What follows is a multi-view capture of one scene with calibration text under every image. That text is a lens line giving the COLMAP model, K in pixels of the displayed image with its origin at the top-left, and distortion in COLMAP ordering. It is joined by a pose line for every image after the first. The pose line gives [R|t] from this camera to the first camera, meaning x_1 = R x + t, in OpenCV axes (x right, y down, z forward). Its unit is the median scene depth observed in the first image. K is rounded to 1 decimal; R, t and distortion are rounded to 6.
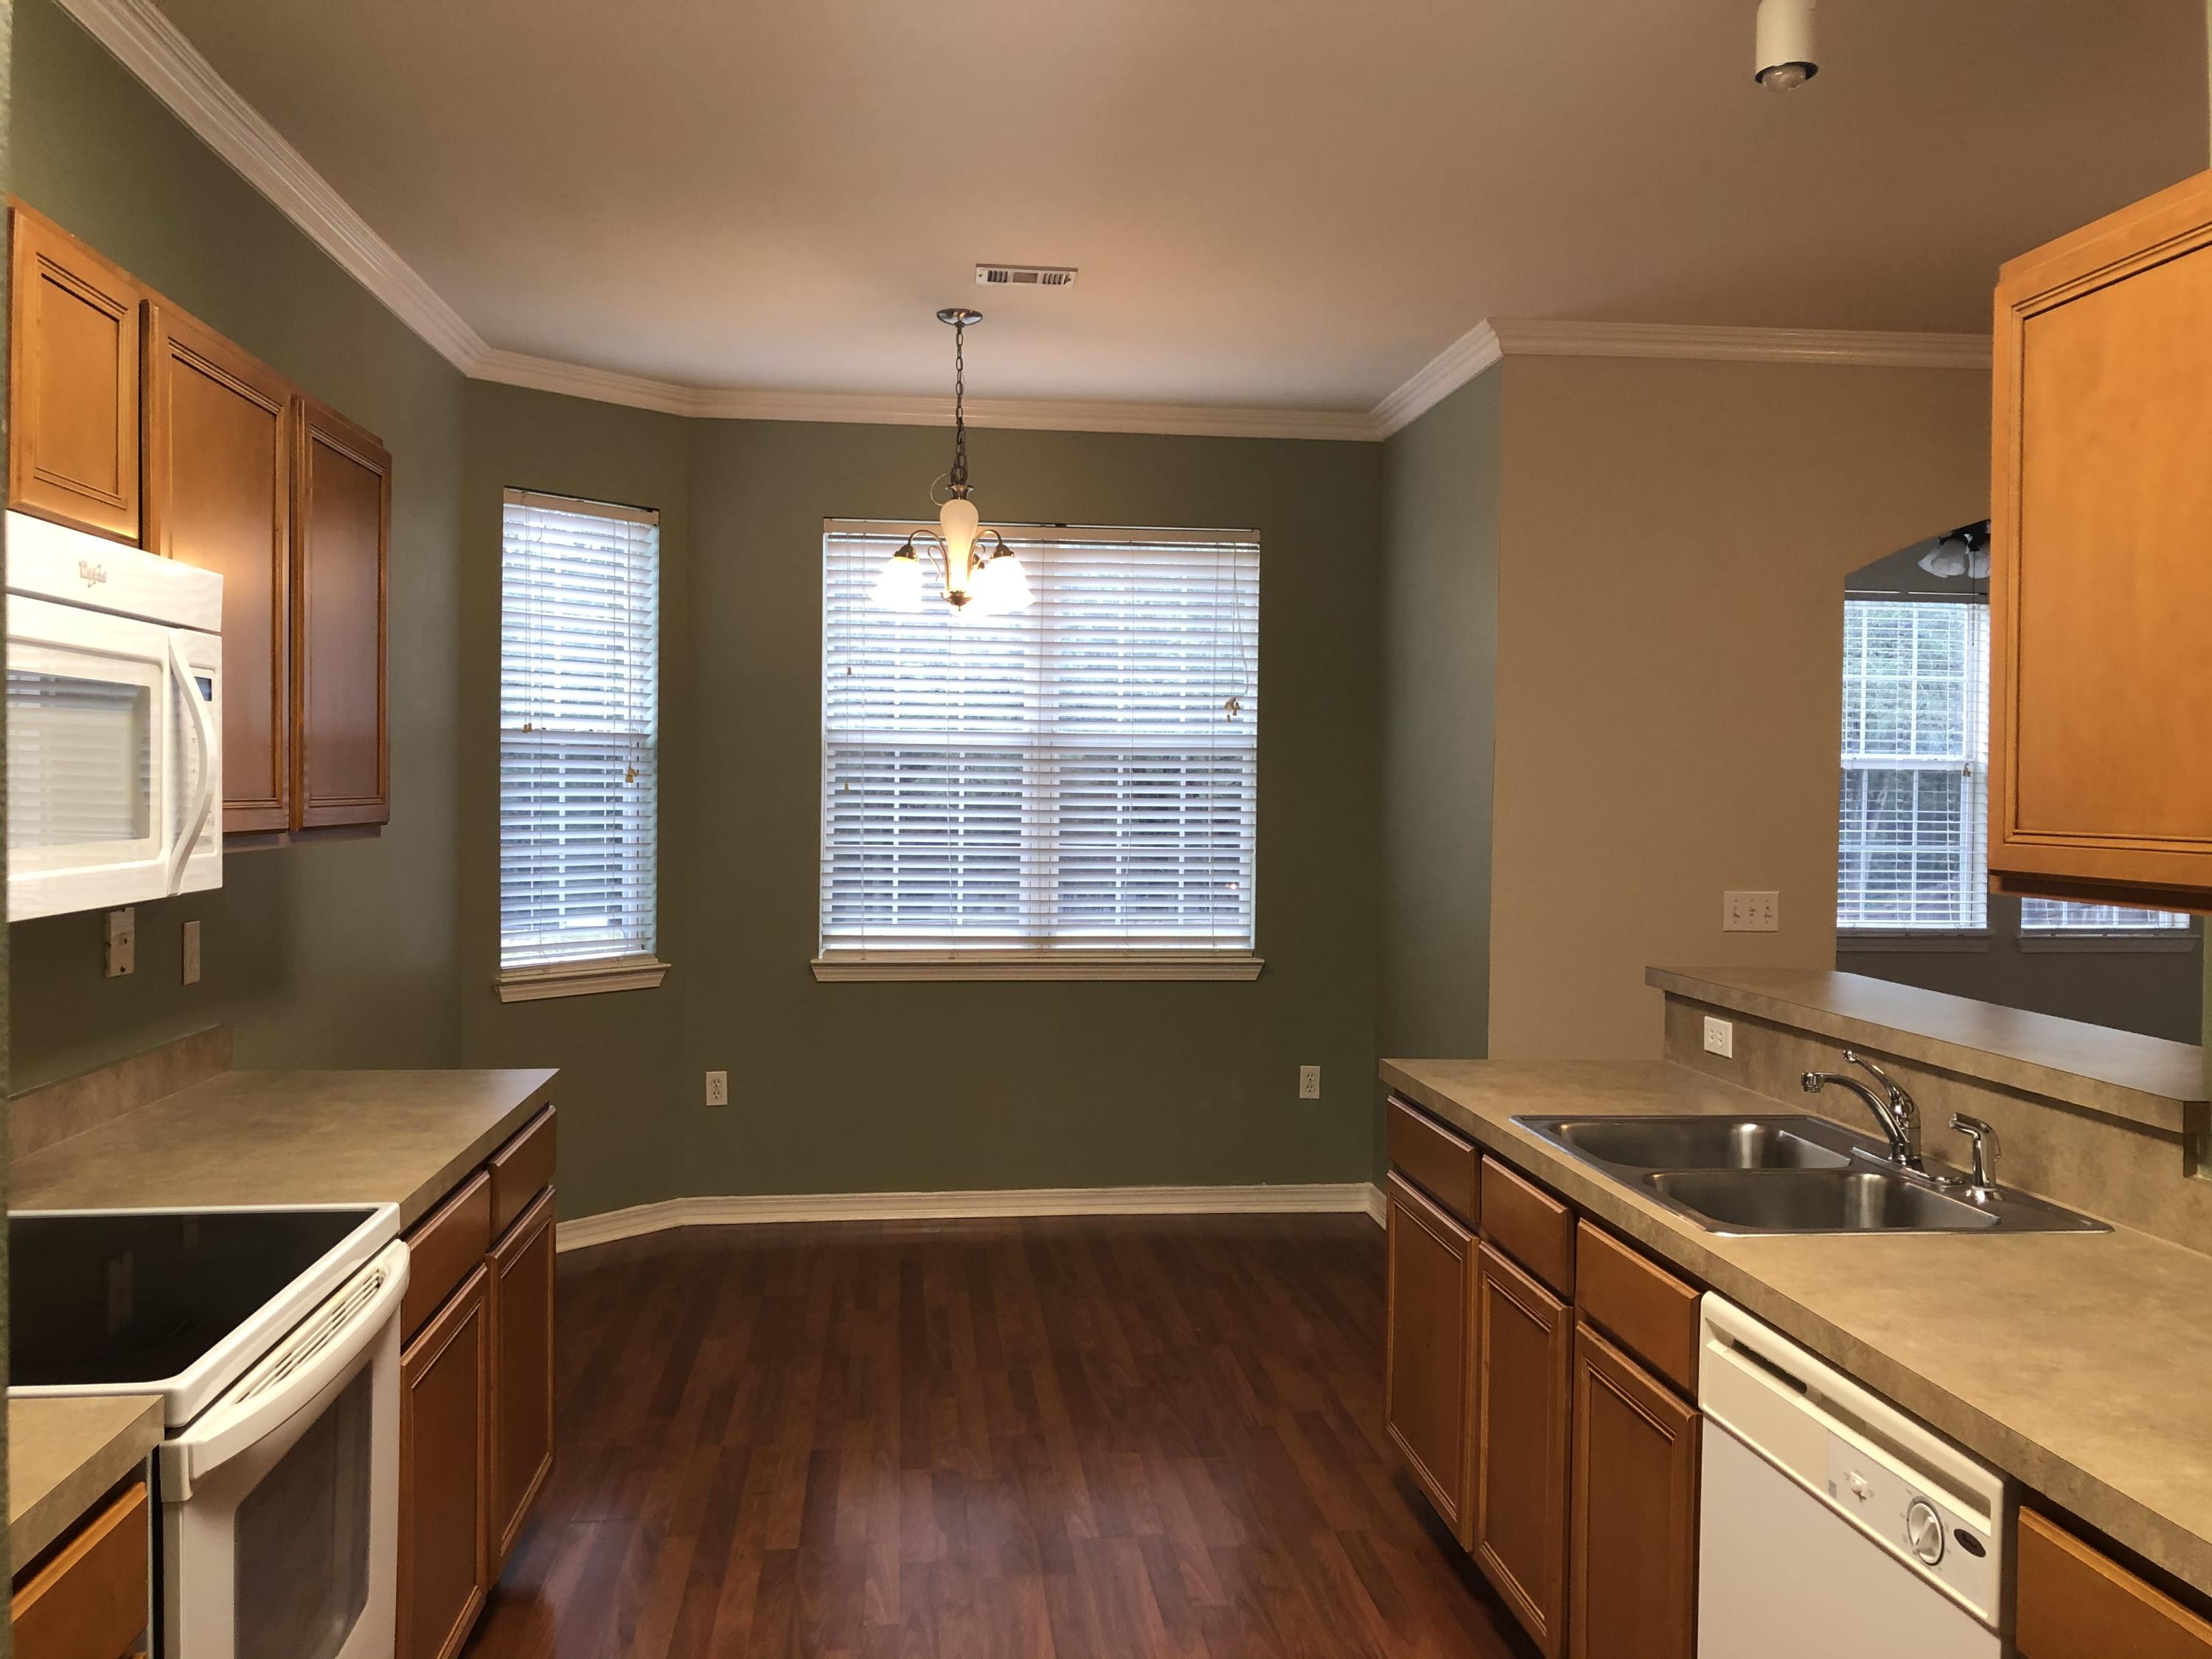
lens RADIAL K [[1832.3, 0, 1106.0], [0, 1832.3, 829.5], [0, 0, 1]] dist [0.005298, -0.002054]
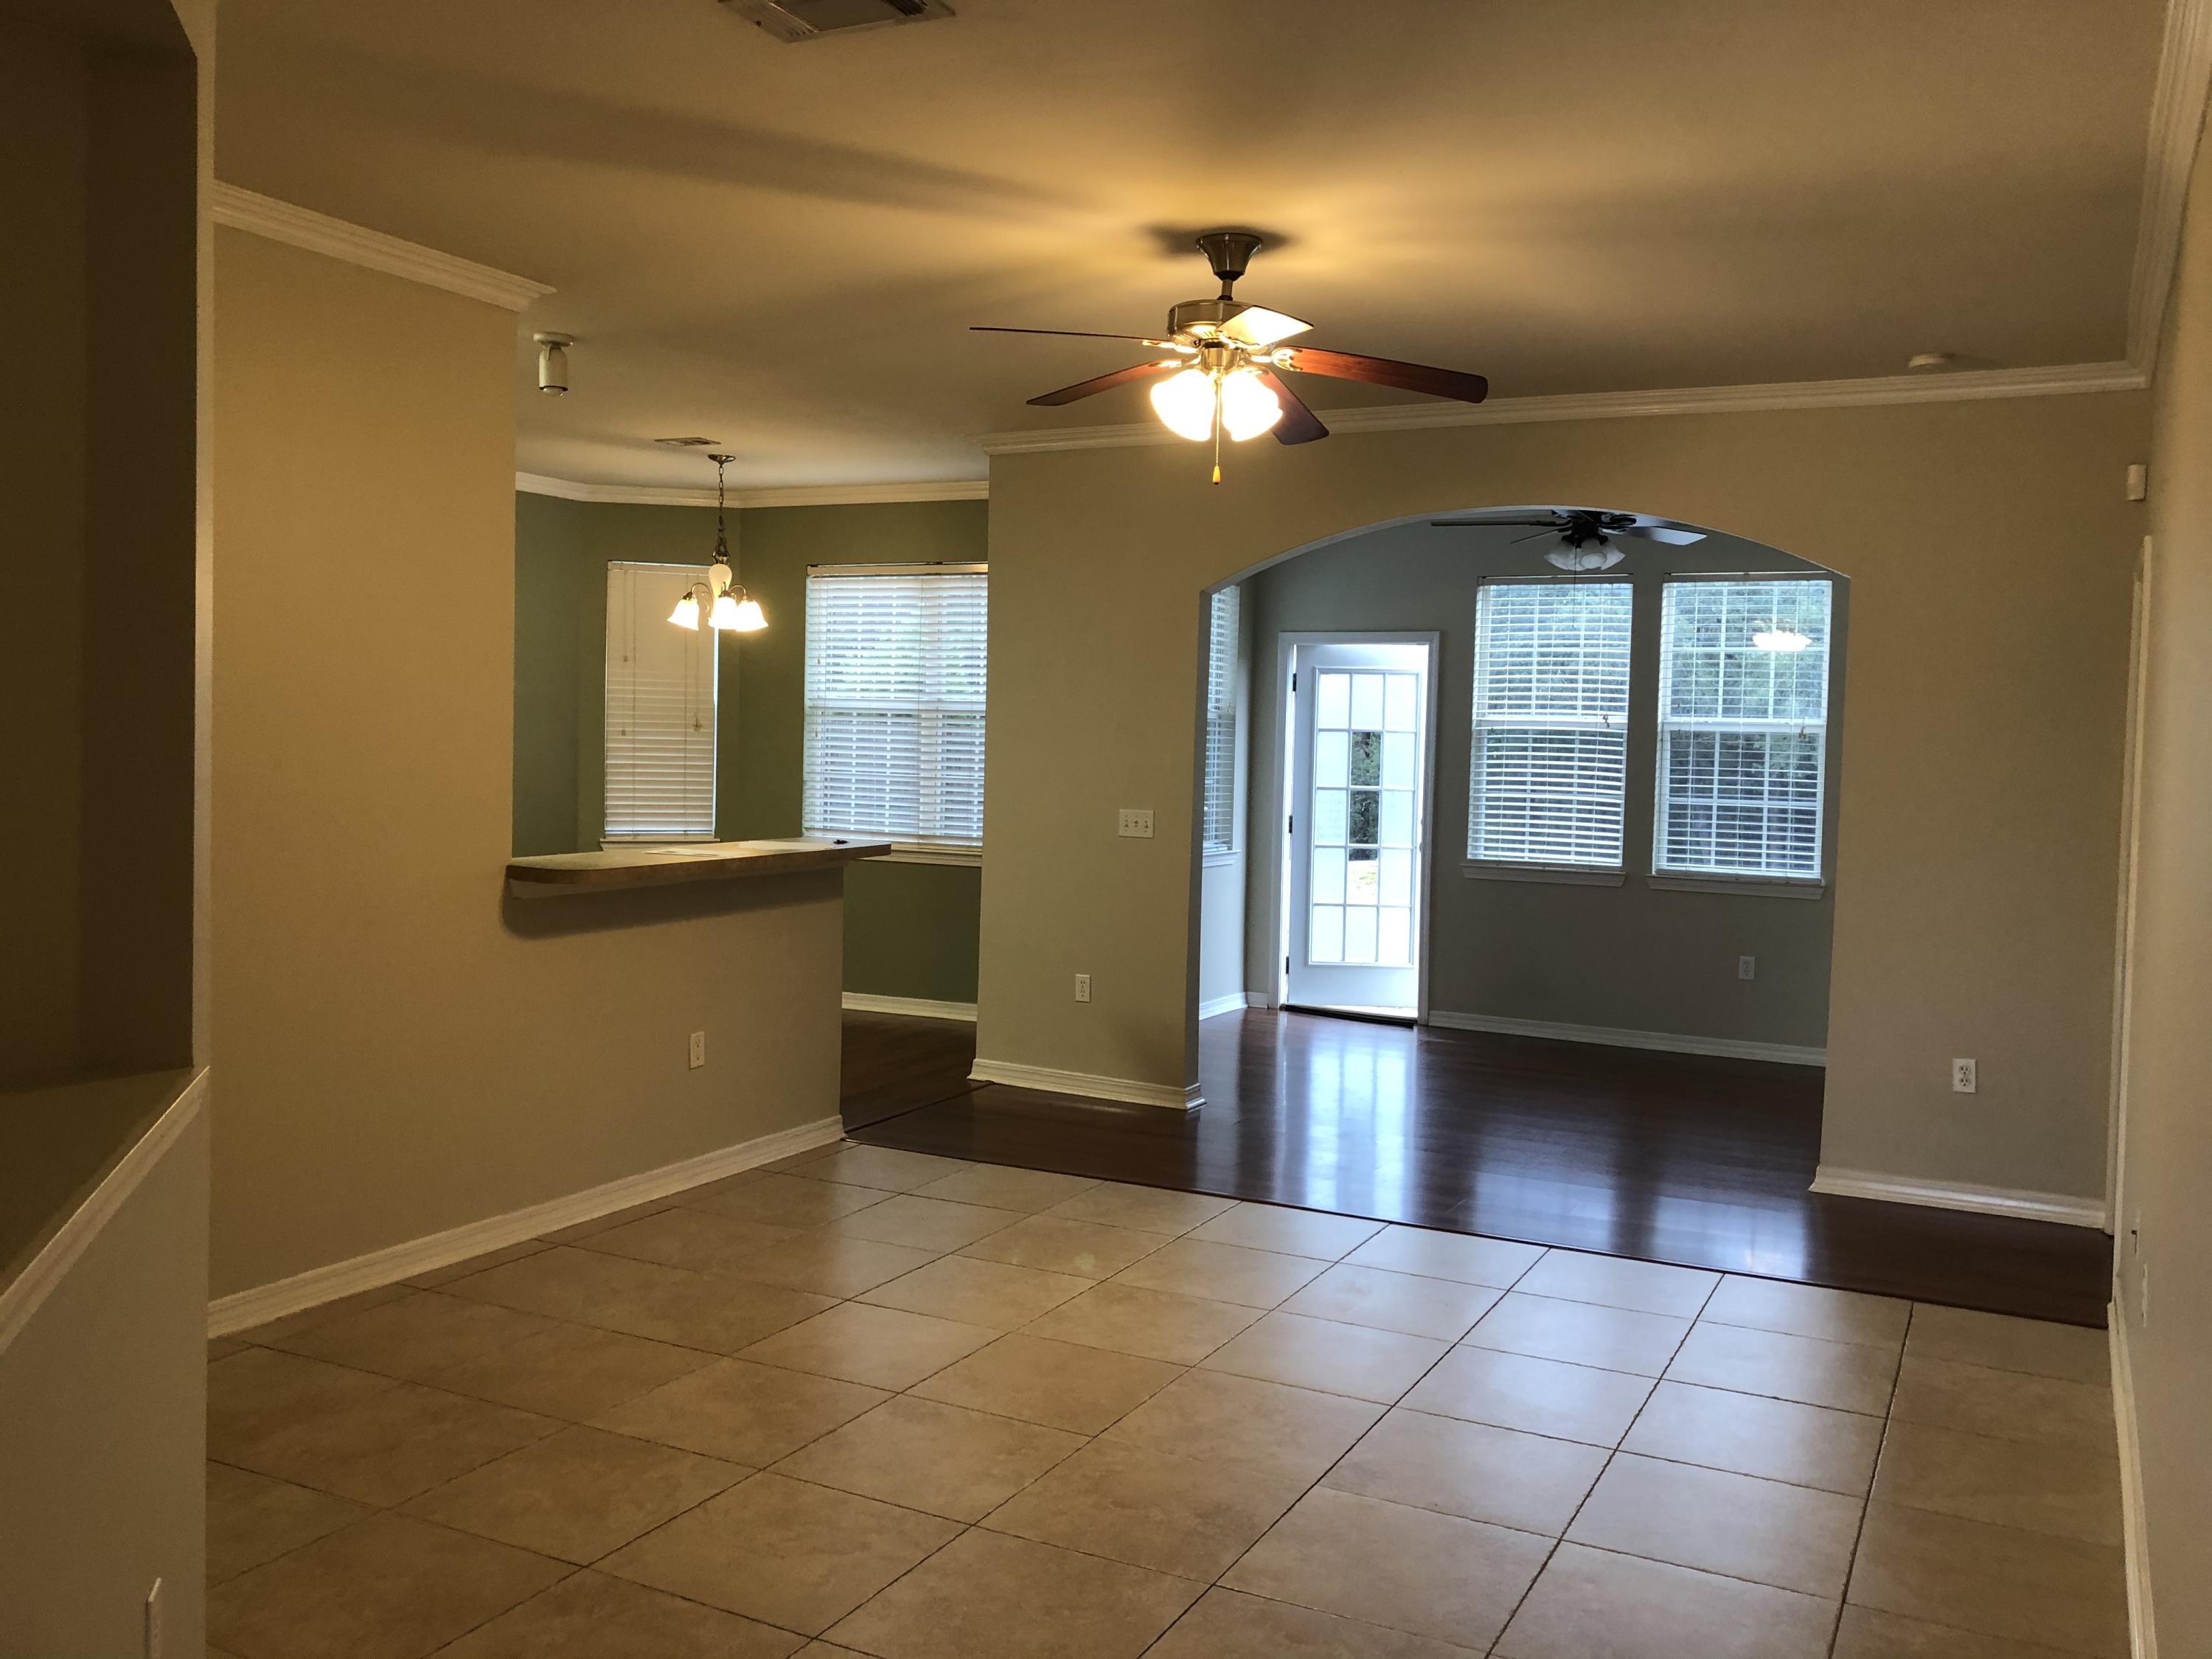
lens RADIAL K [[1832.3, 0, 1106.0], [0, 1832.3, 829.5], [0, 0, 1]] dist [0.005298, -0.002054]
pose [[0.832114, 0.036855, -0.553379, 0.756924], [-0.027016, 0.999299, 0.025929, 0.008448], [0.553947, -0.006626, 0.832526, -0.144590]]
